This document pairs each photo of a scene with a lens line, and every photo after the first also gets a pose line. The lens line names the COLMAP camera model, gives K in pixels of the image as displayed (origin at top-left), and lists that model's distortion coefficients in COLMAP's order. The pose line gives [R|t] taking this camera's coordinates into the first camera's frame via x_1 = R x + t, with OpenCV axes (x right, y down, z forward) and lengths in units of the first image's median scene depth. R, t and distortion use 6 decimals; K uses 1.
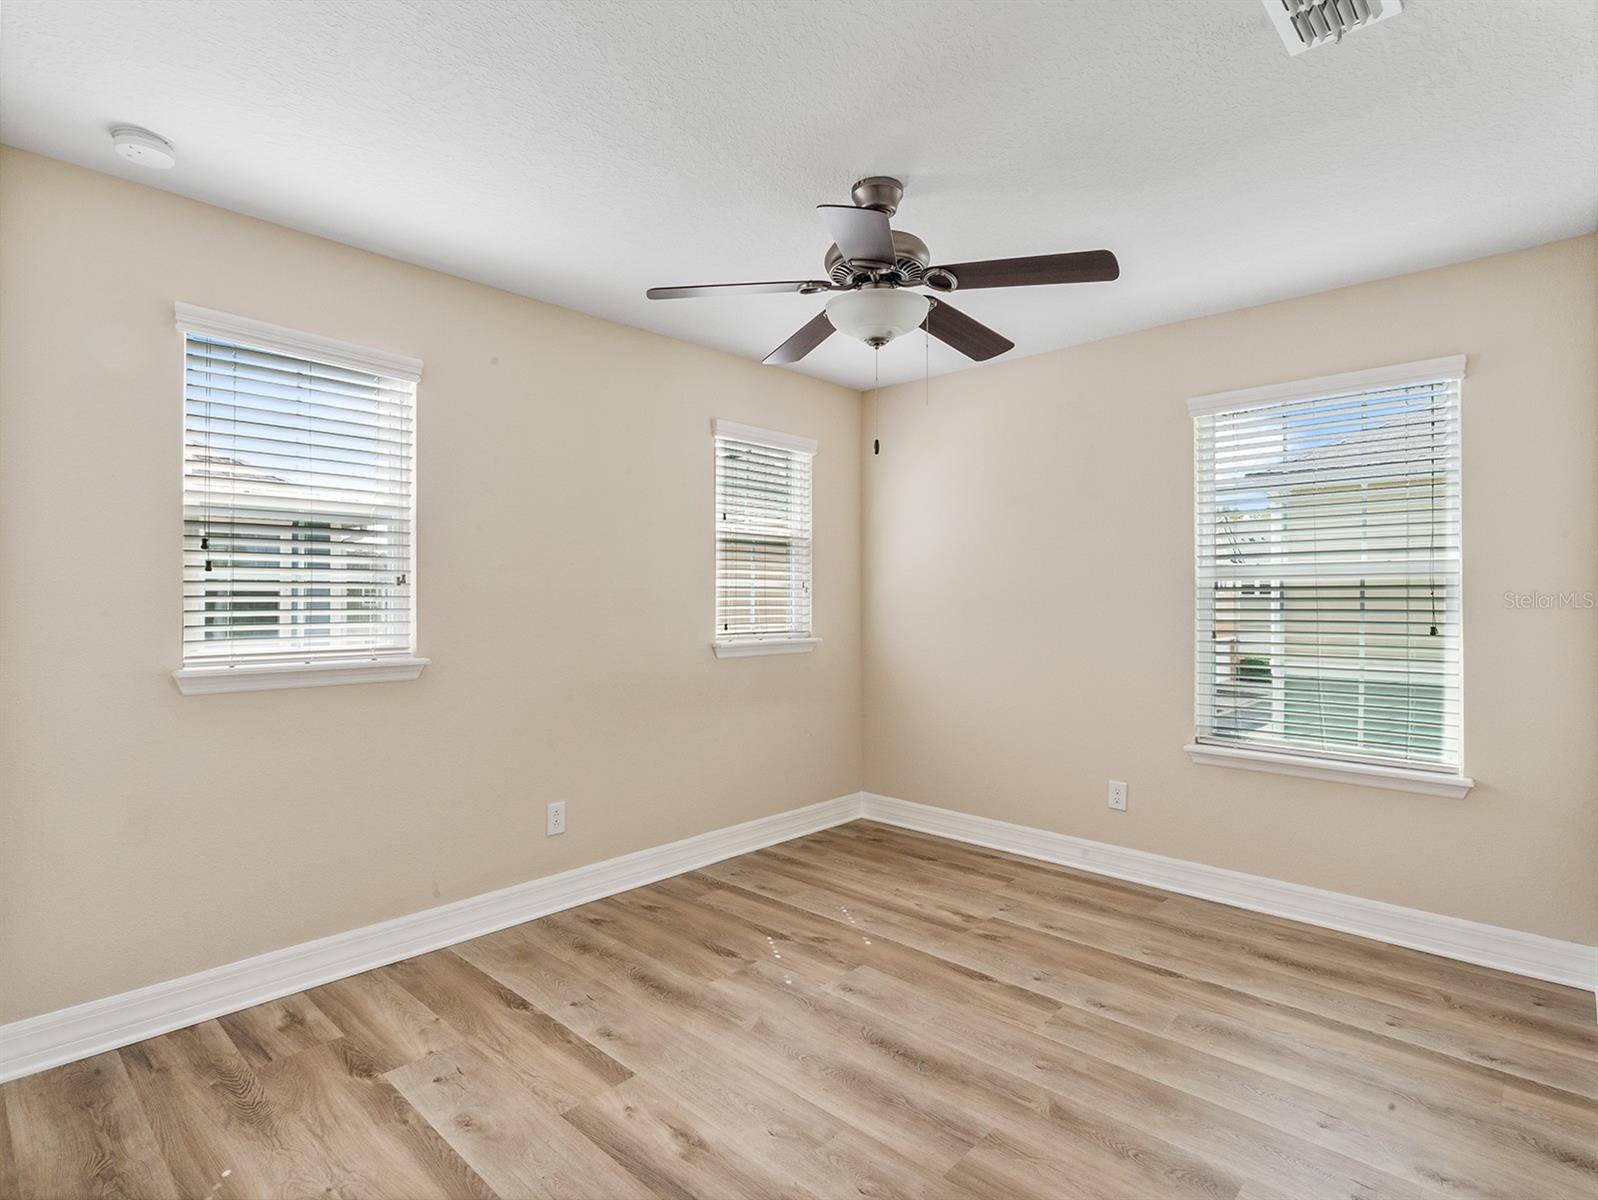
lens RADIAL K [[828.2, 0, 808.1], [0, 828.2, 596.2], [0, 0, 1]] dist [-0.005116, 0.005311]
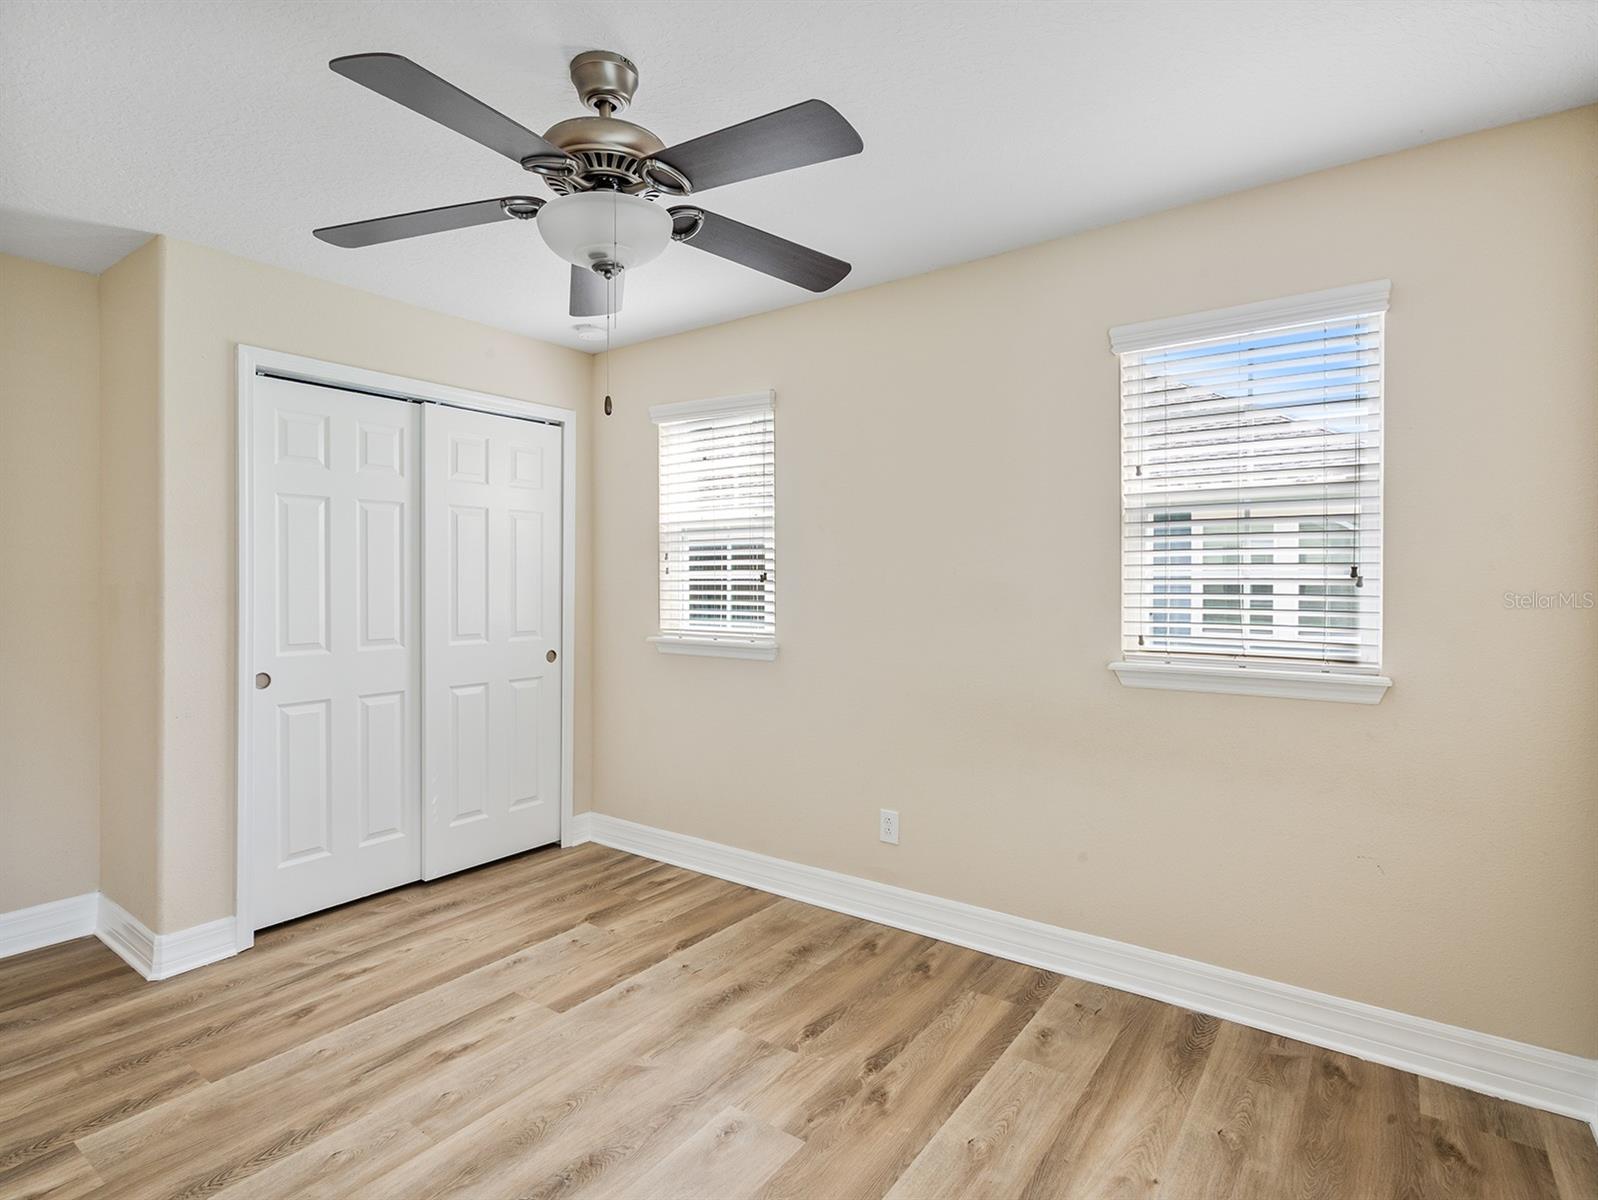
lens RADIAL K [[828.2, 0, 807.3], [0, 828.2, 597.0], [0, 0, 1]] dist [-0.005116, 0.005311]
pose [[0.114186, 0.016053, -0.993330, 0.749160], [-0.000957, 0.999871, 0.016049, -0.022133], [0.993459, -0.000881, 0.114187, 0.924064]]
